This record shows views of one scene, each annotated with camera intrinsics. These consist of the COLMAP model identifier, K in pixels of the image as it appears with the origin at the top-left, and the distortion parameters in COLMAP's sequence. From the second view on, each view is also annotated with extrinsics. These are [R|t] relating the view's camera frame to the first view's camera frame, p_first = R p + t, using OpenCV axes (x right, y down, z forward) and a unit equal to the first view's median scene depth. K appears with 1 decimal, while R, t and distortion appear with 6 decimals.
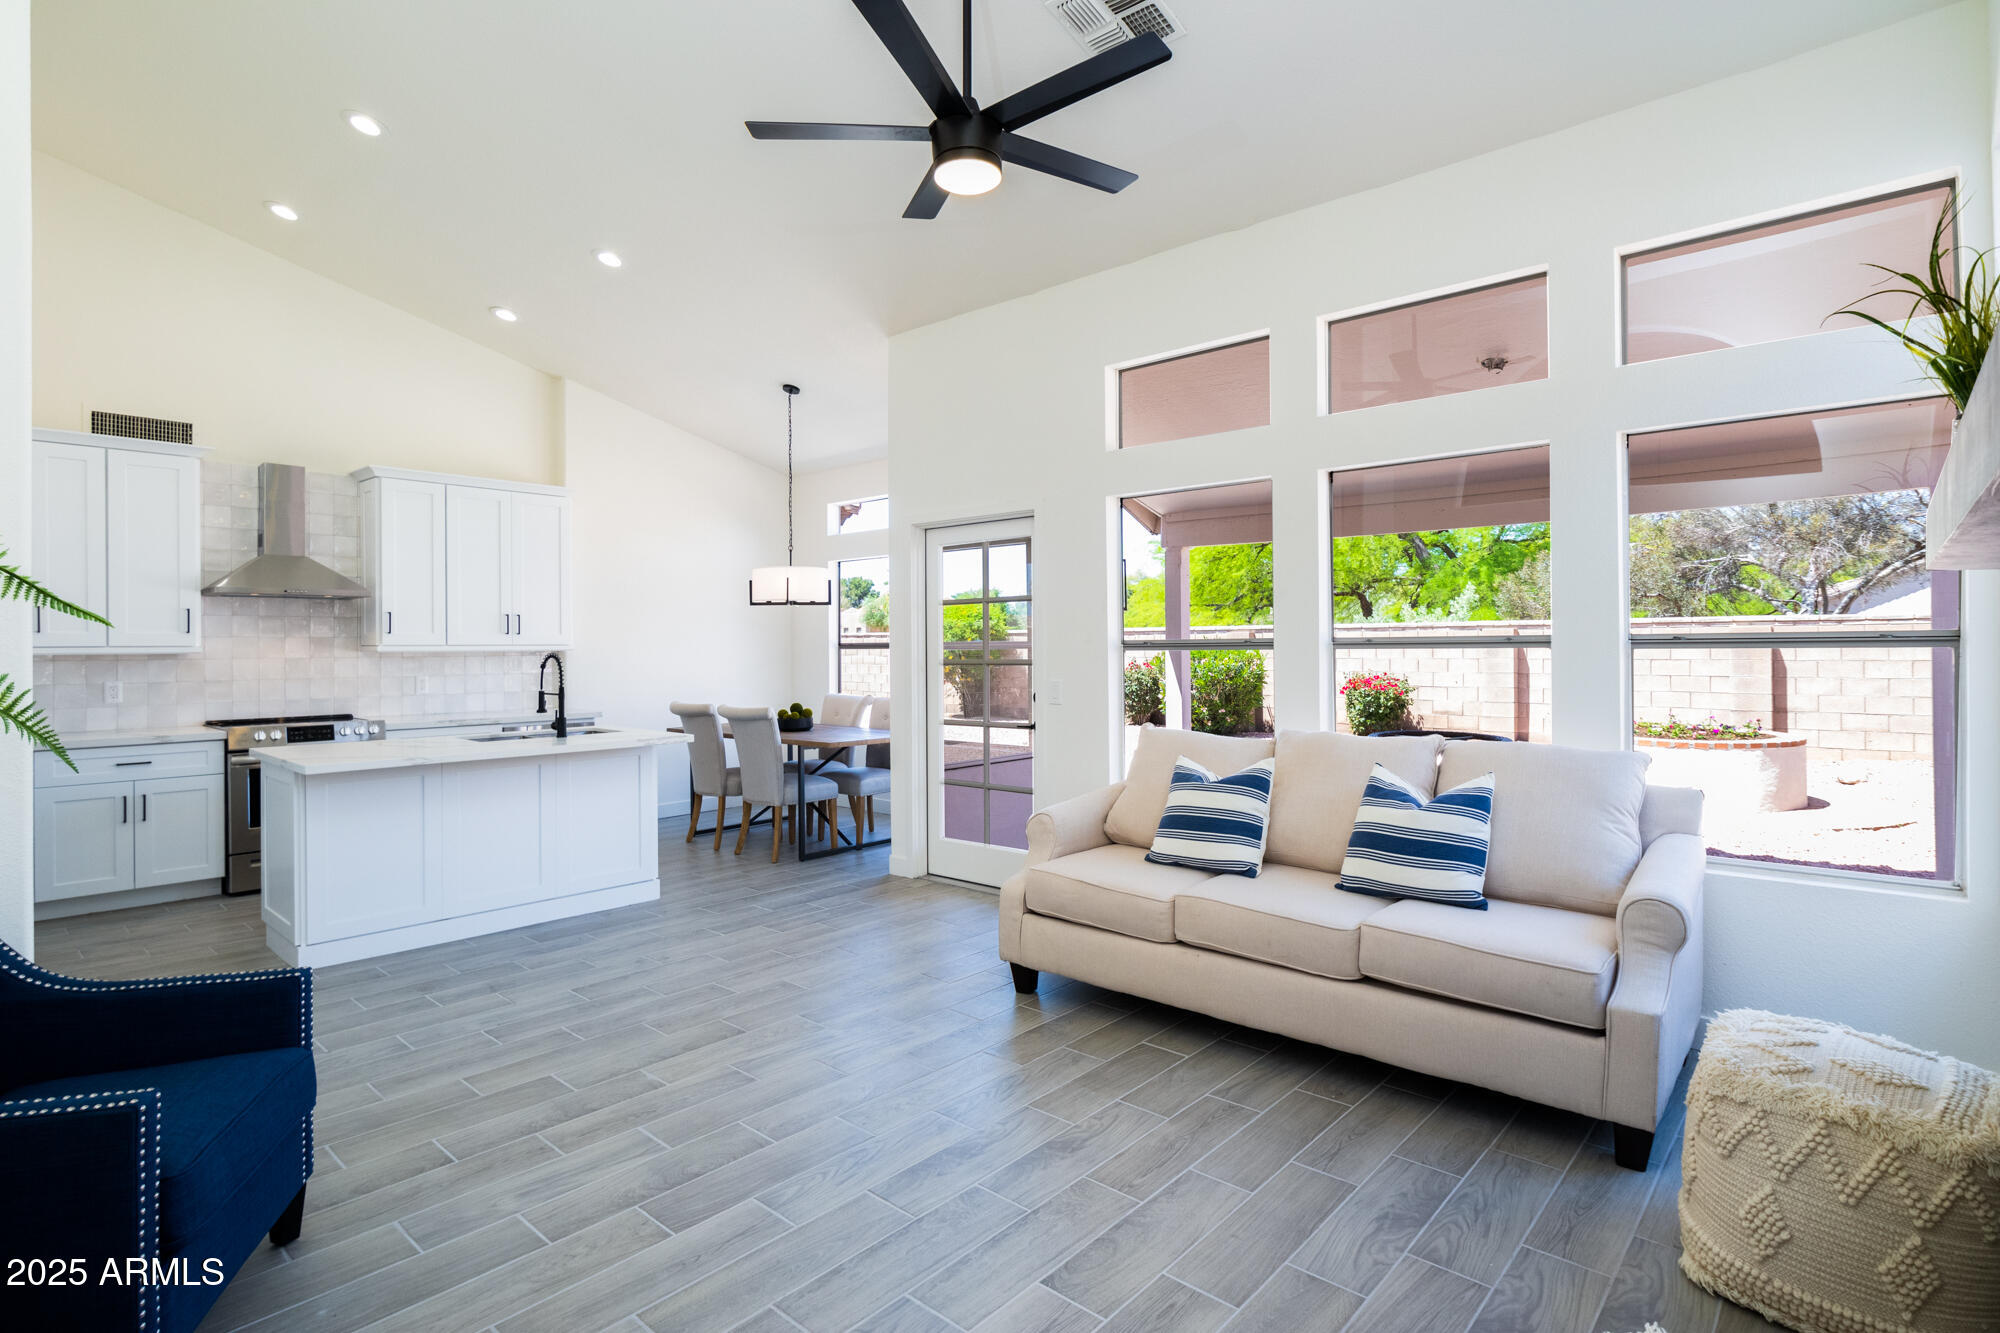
lens RADIAL K [[998.7, 0, 1014.5], [0, 998.7, 646.5], [0, 0, 1]] dist [-0.007414, -0.000577]
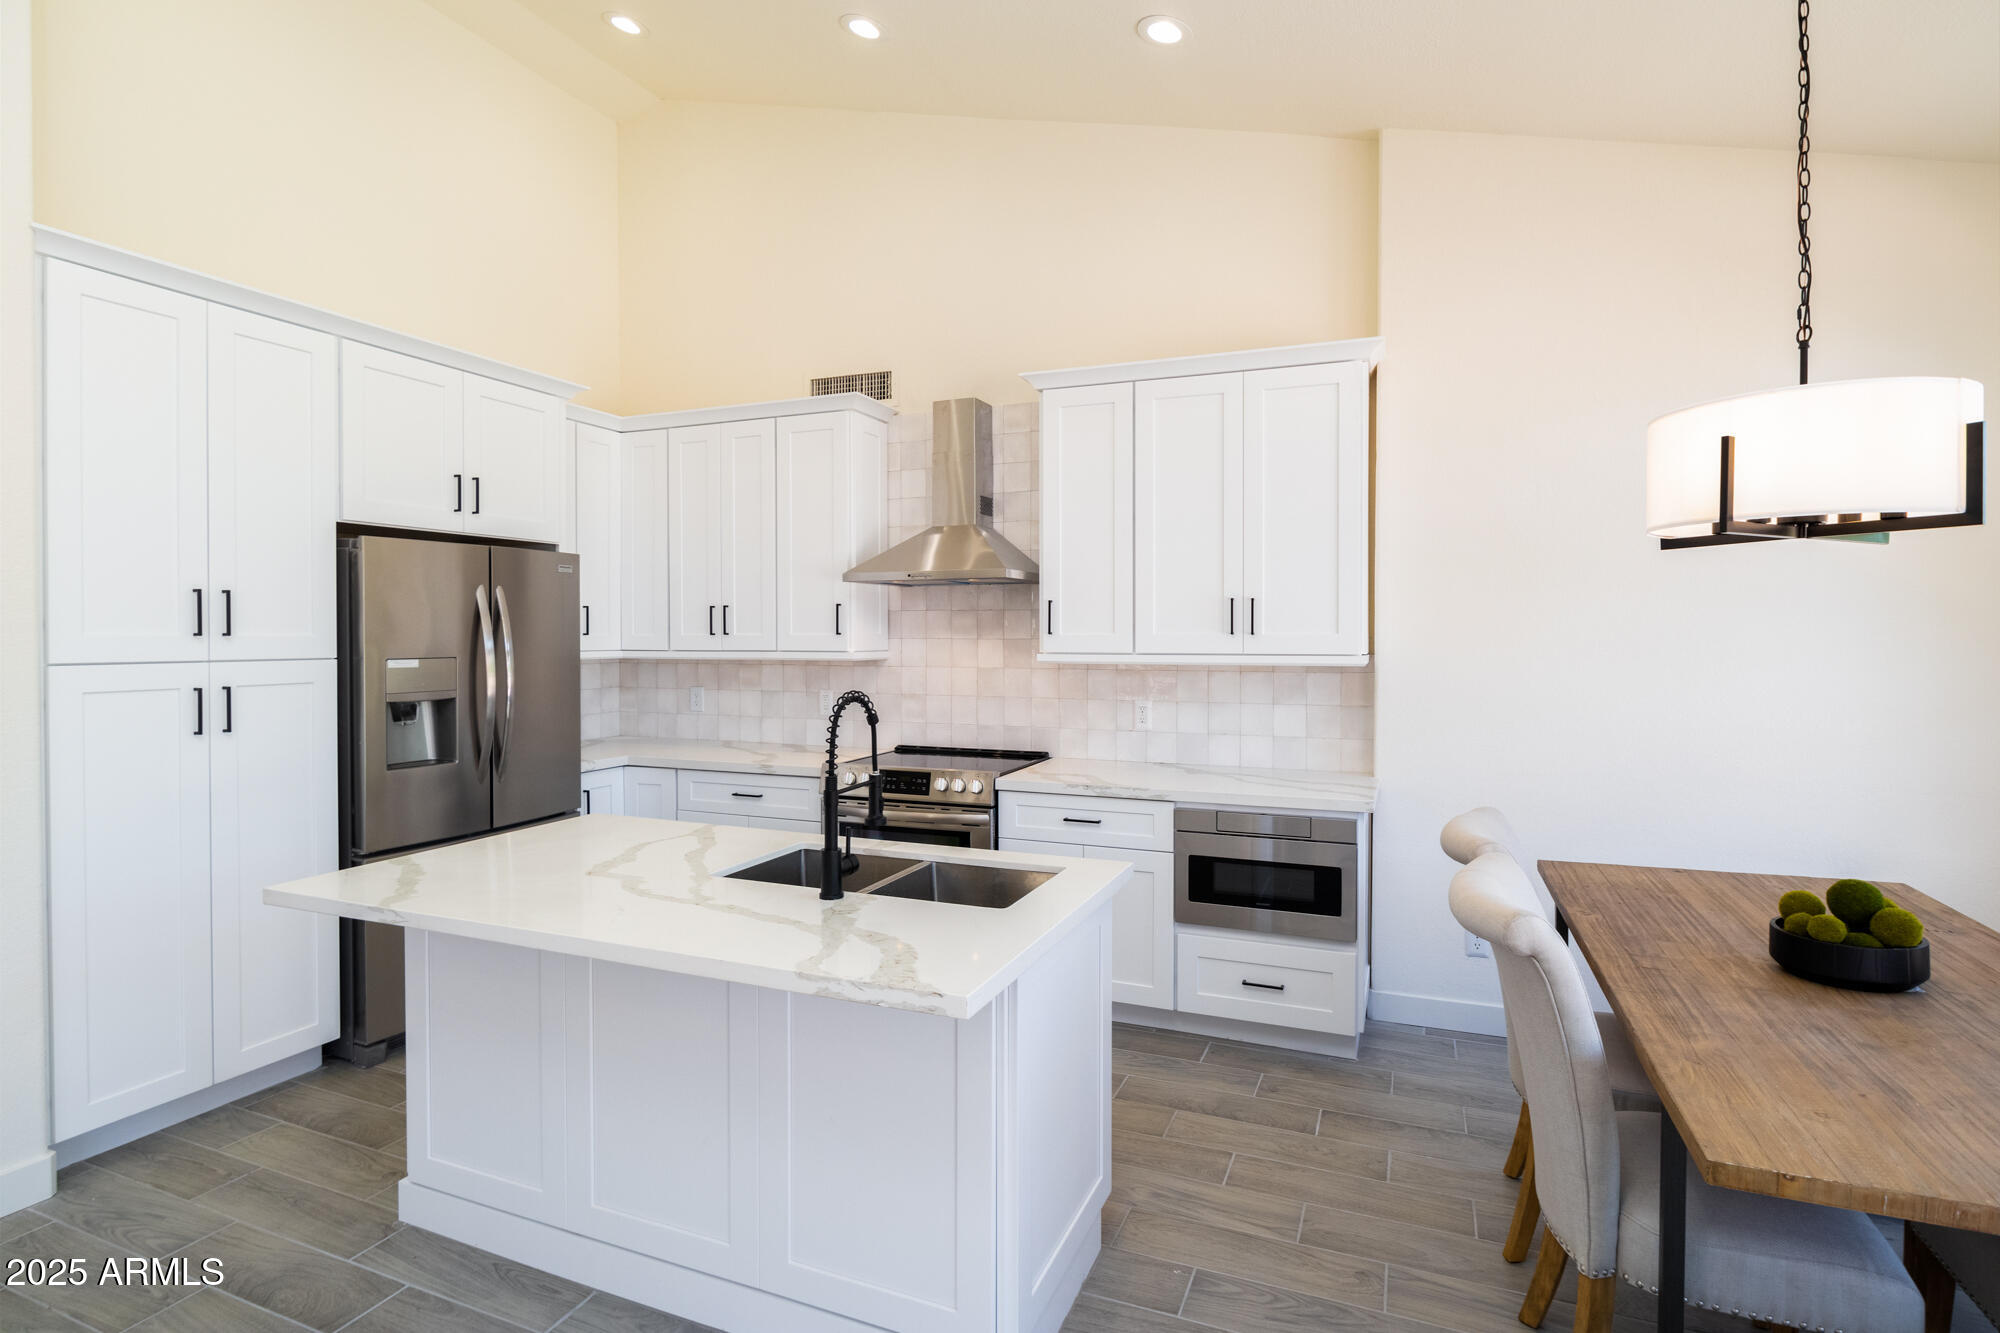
lens RADIAL K [[998.7, 0, 1014.5], [0, 998.7, 646.5], [0, 0, 1]] dist [-0.007414, -0.000577]
pose [[0.338542, 0.018986, -0.940760, -0.033887], [-0.002063, 0.999809, 0.019435, -0.017929], [0.940949, -0.004639, 0.338517, 0.778958]]
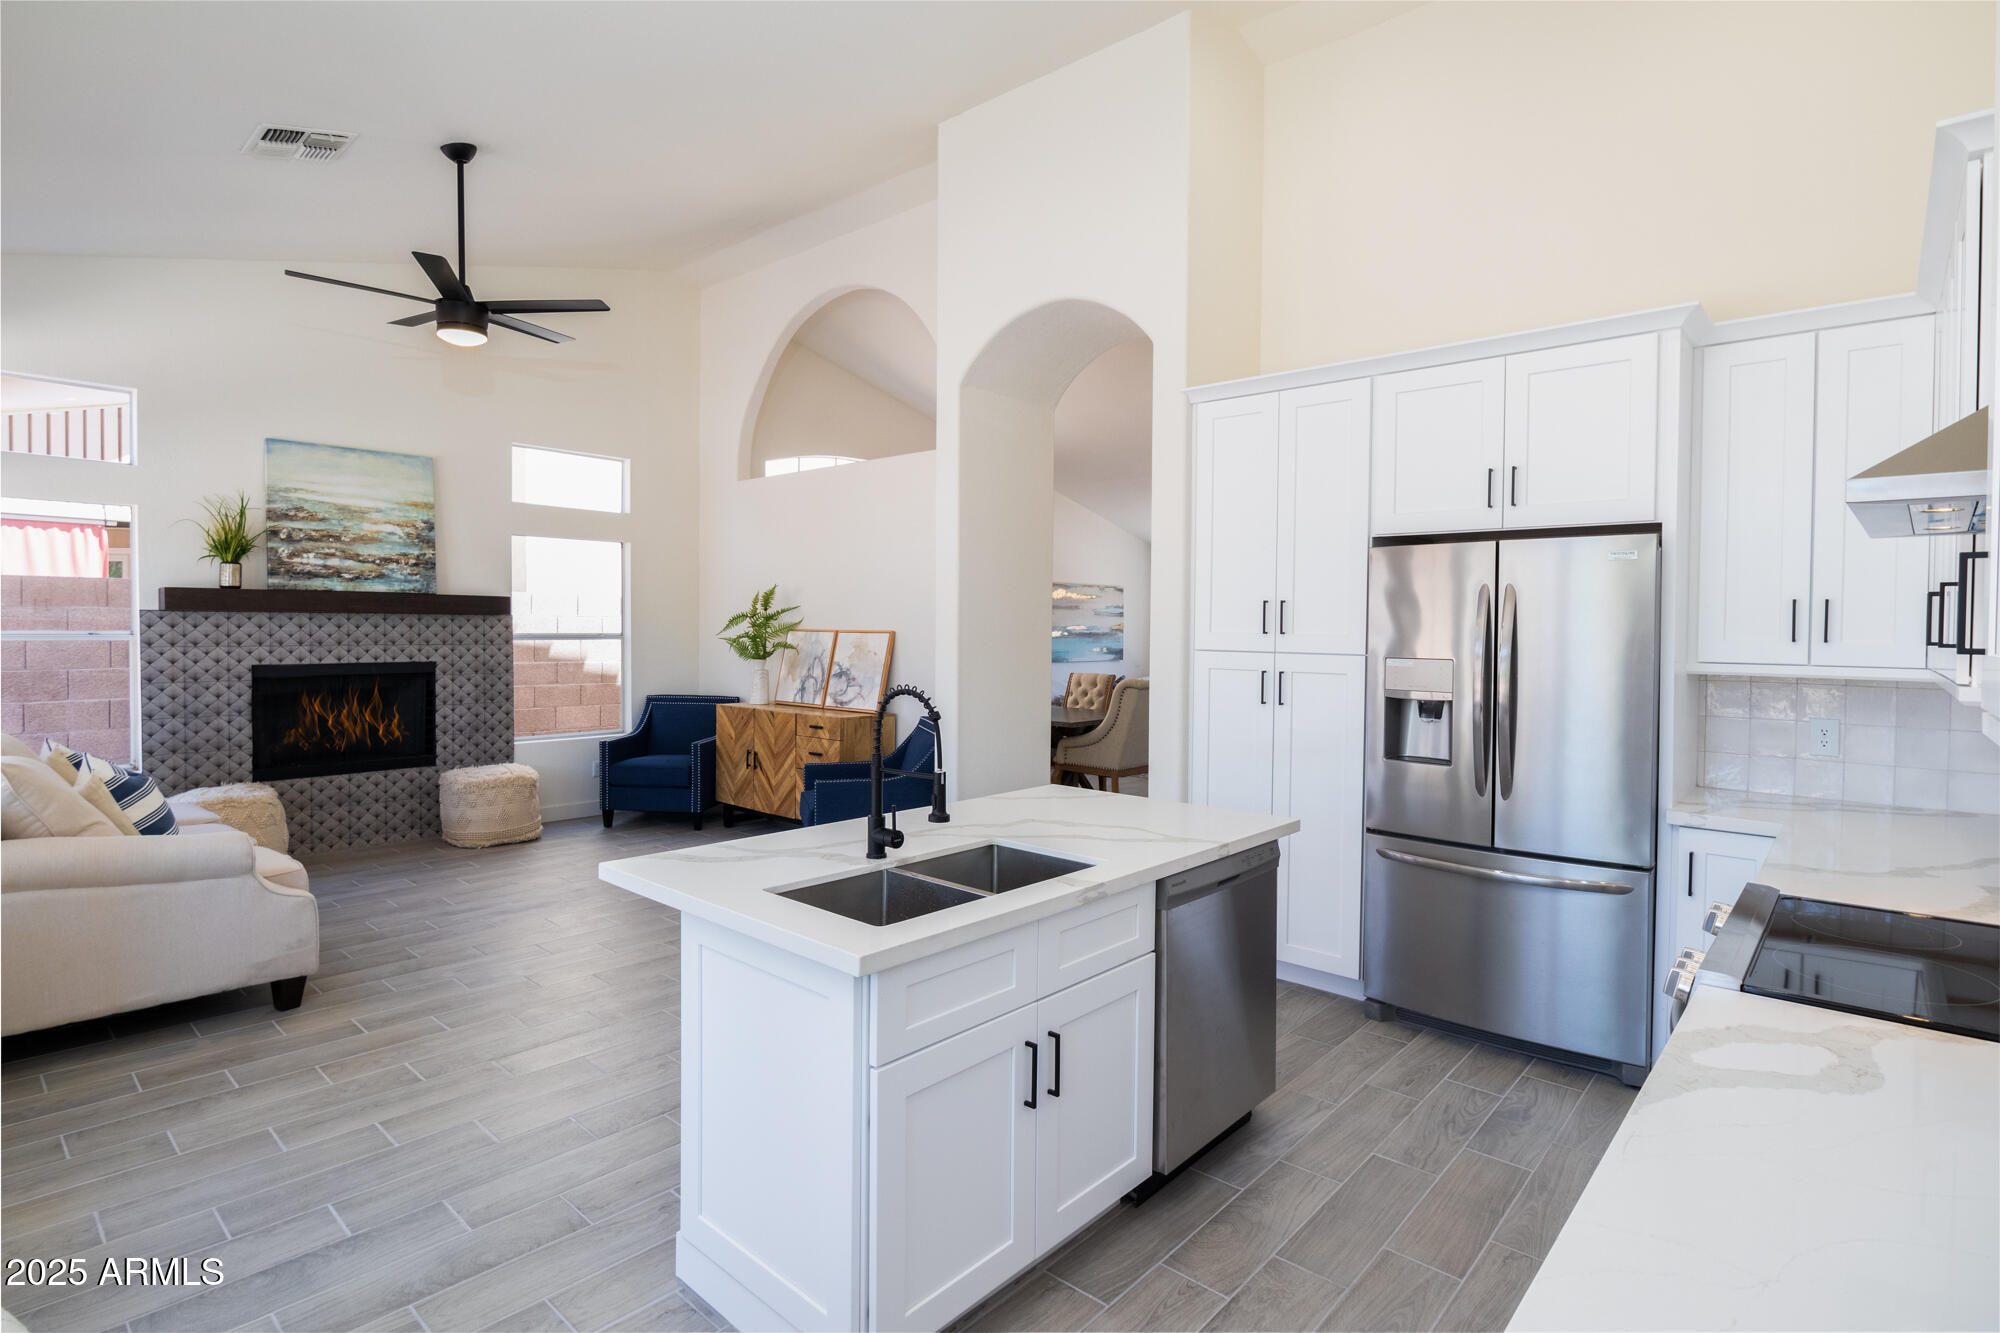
lens RADIAL K [[1004.9, 0, 1007.5], [0, 1004.9, 648.9], [0, 0, 1]] dist [-0.002213, 0.000143]
pose [[-0.999976, -0.006883, 0.000267, -0.433126], [-0.006874, 0.999661, 0.025101, -0.018515], [-0.000440, 0.025098, -0.999685, 1.240578]]
